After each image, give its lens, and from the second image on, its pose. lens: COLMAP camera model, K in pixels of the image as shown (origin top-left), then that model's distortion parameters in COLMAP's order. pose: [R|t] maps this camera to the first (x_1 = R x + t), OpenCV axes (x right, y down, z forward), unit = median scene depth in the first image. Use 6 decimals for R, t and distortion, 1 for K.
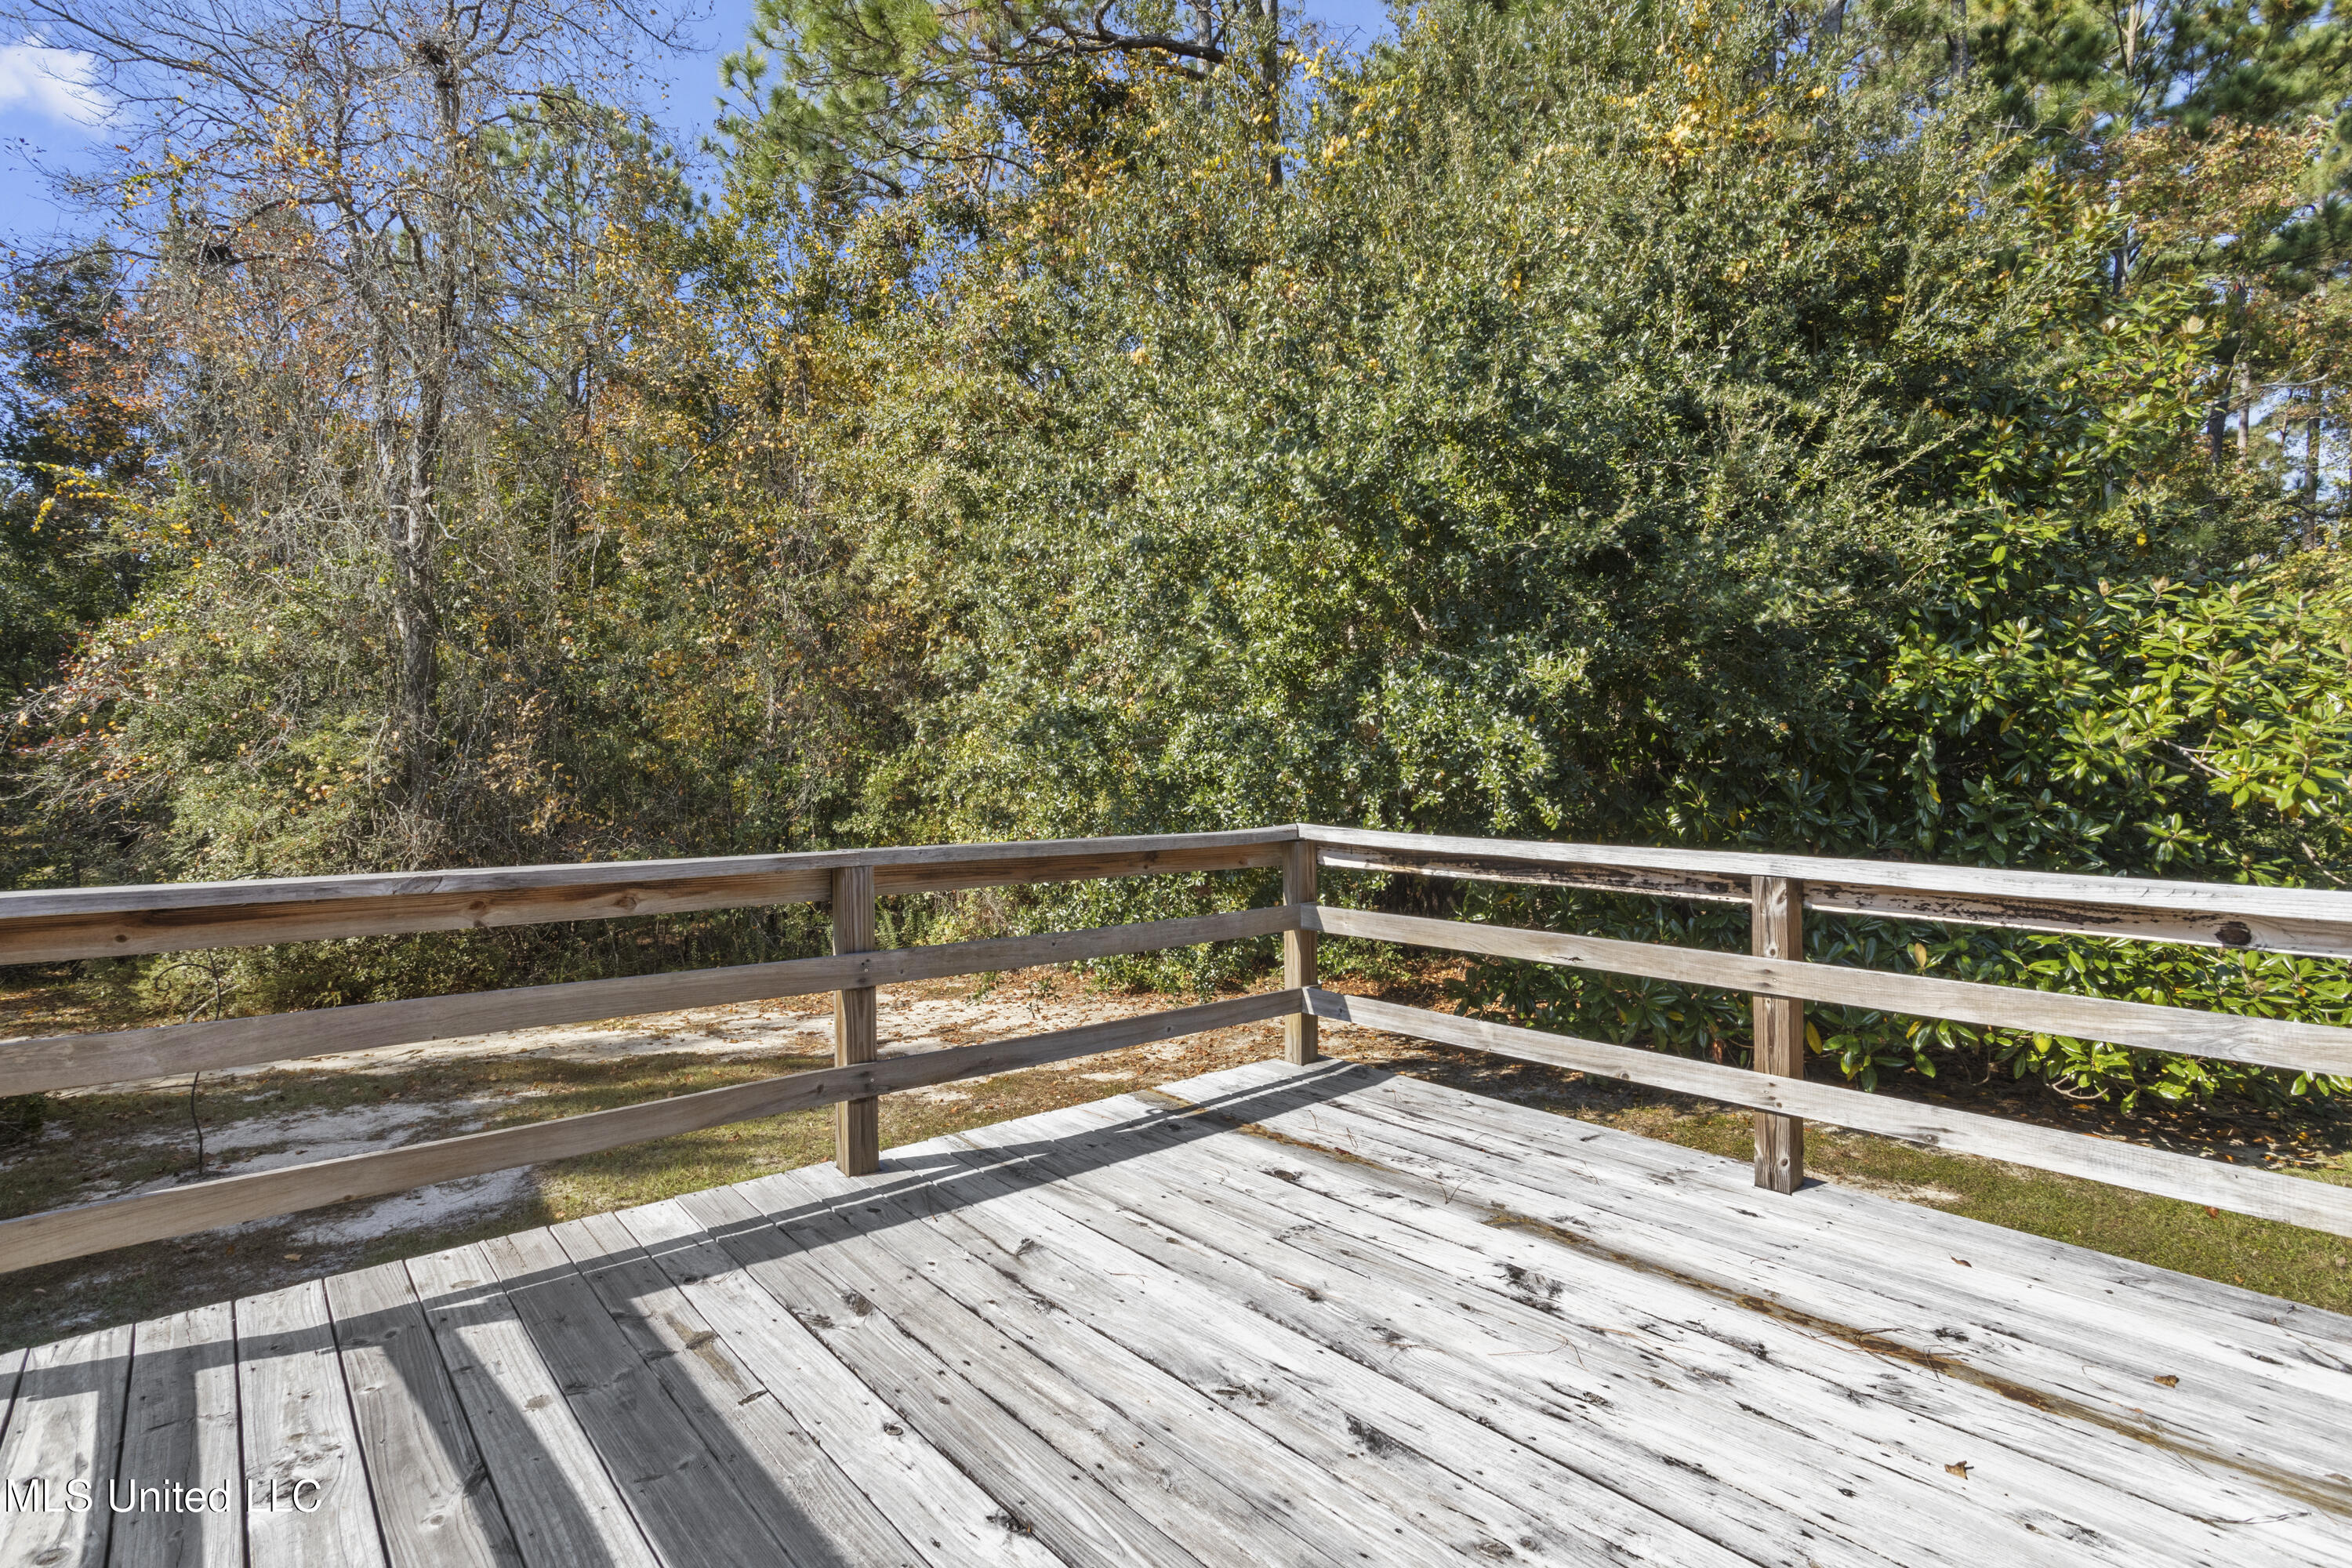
lens RADIAL K [[1150.9, 0, 1174.1], [0, 1150.9, 790.7], [0, 0, 1]] dist [0.005514, 0.003631]
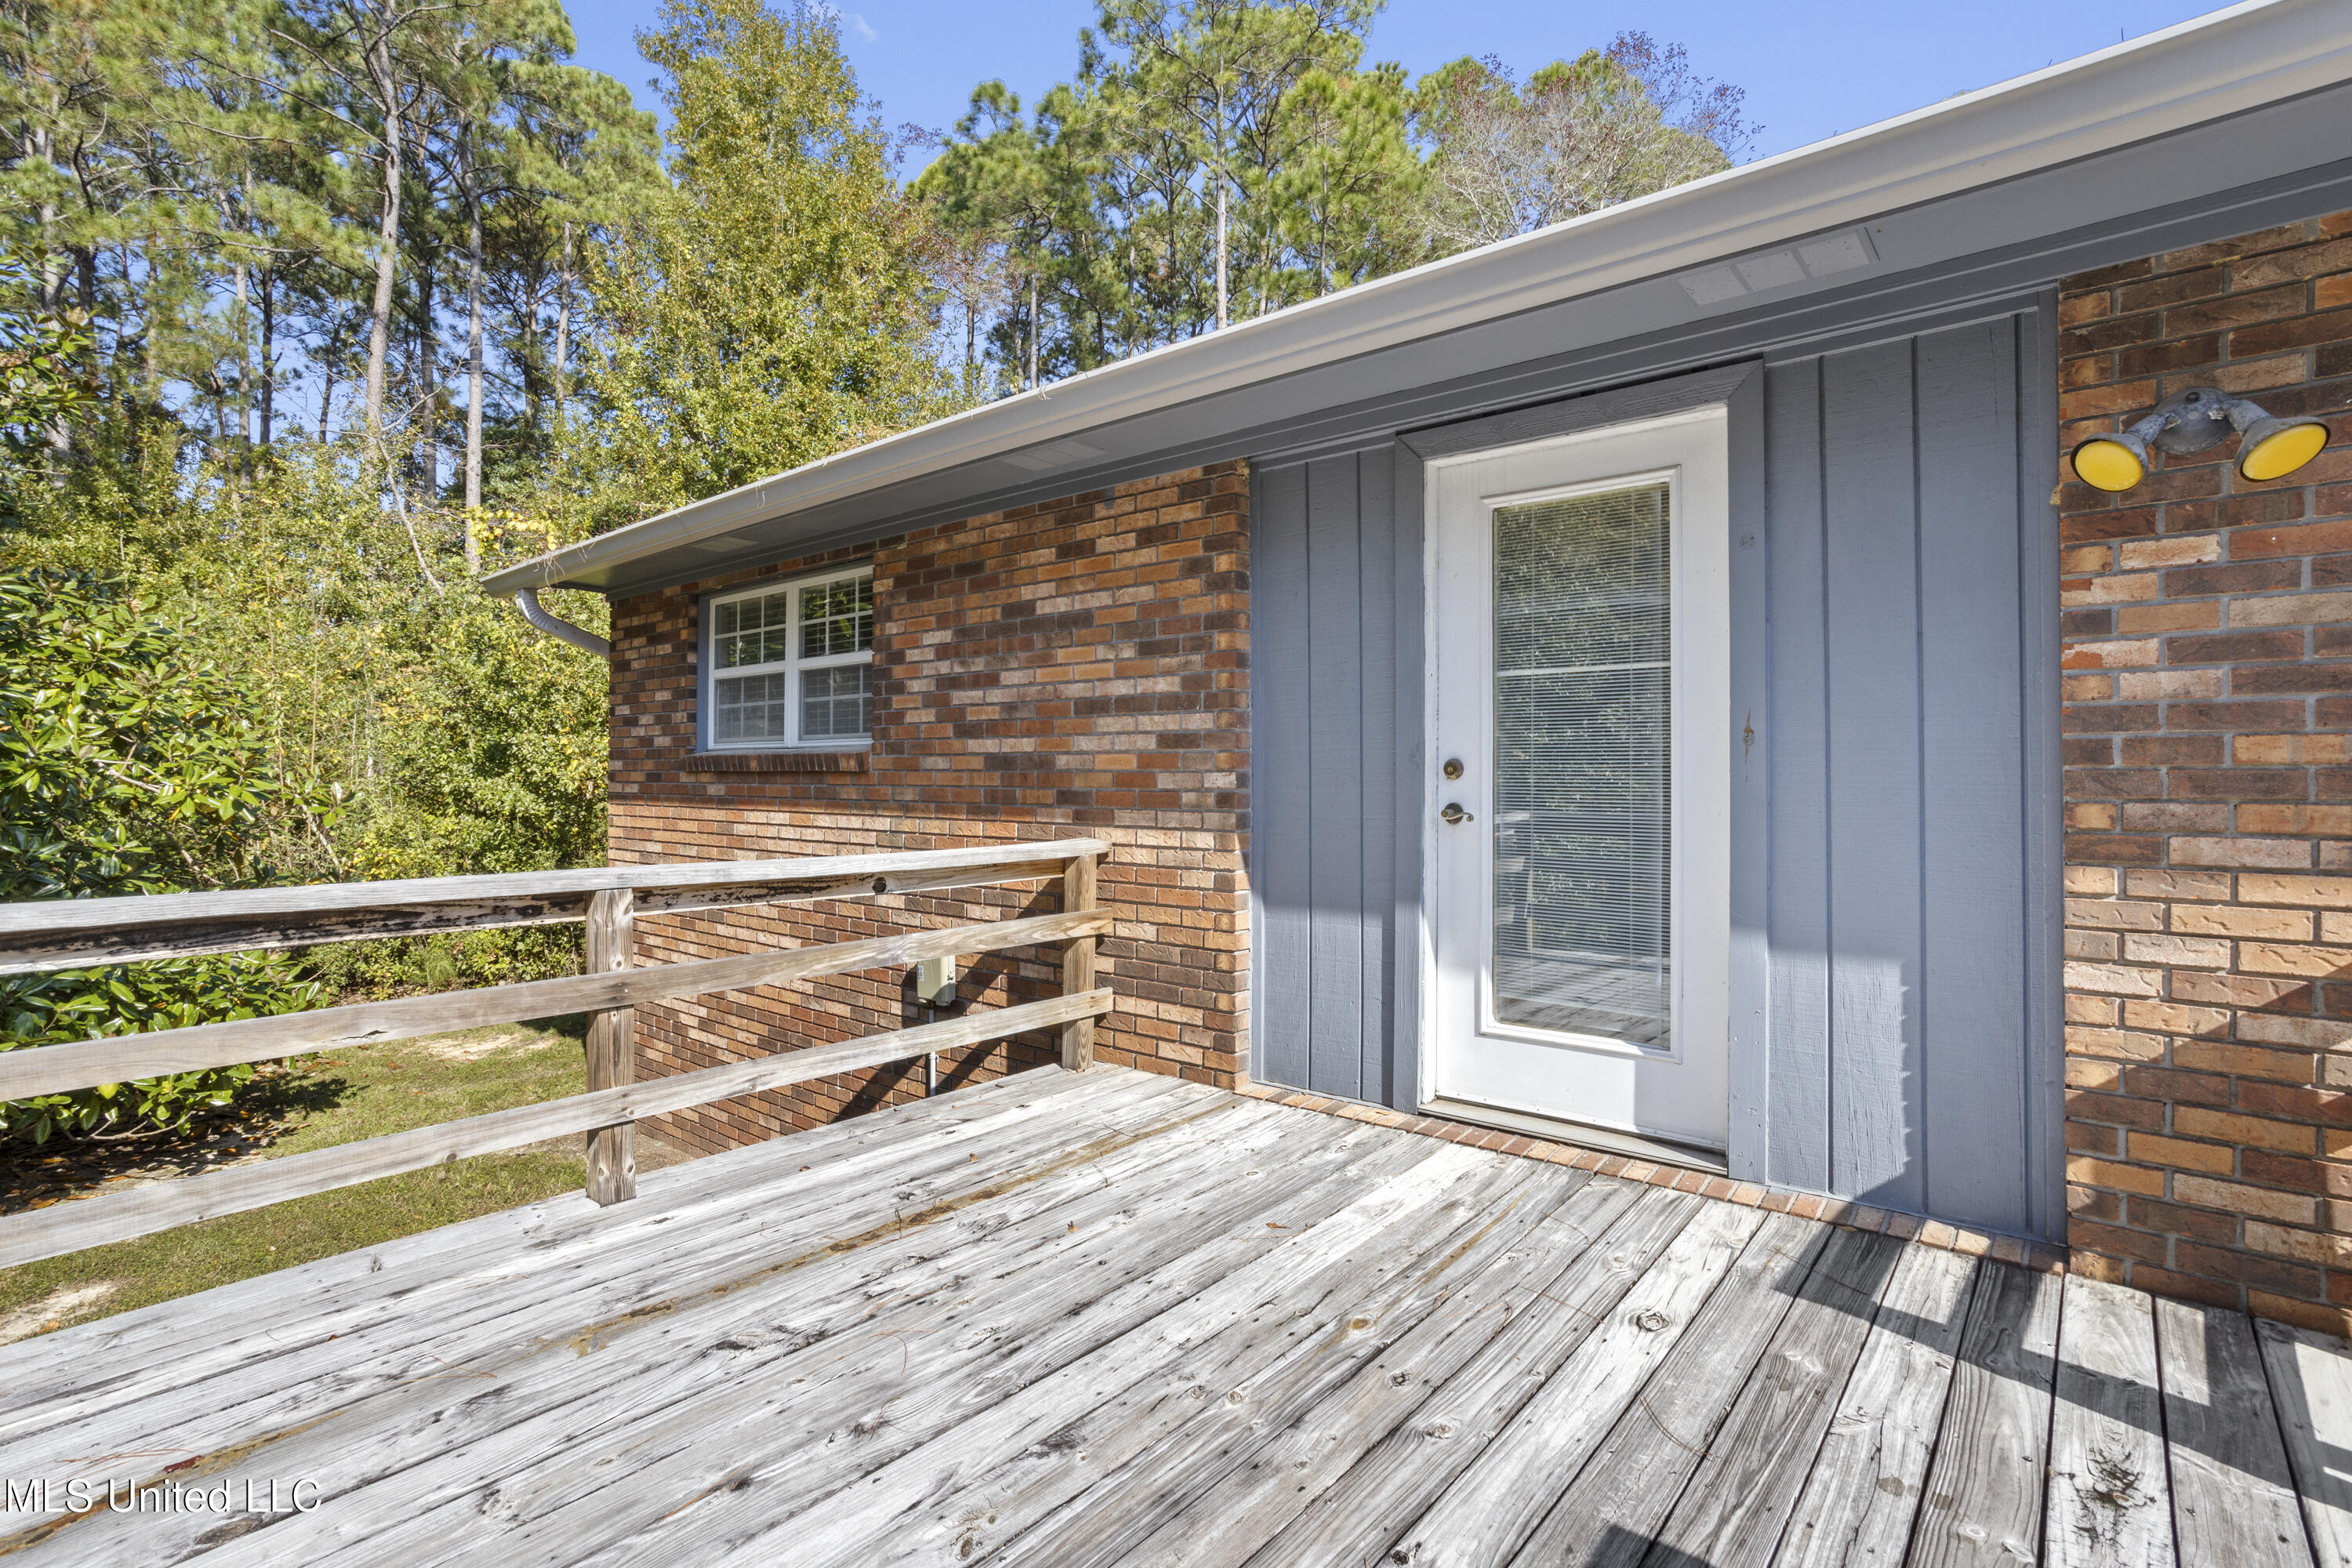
lens RADIAL K [[1150.9, 0, 1167.1], [0, 1150.9, 769.5], [0, 0, 1]] dist [0.005514, 0.003631]
pose [[-0.139920, 0.004961, 0.990150, -0.491345], [0.022690, 0.999741, -0.001802, -0.015180], [-0.989903, 0.022214, -0.139997, 0.599816]]
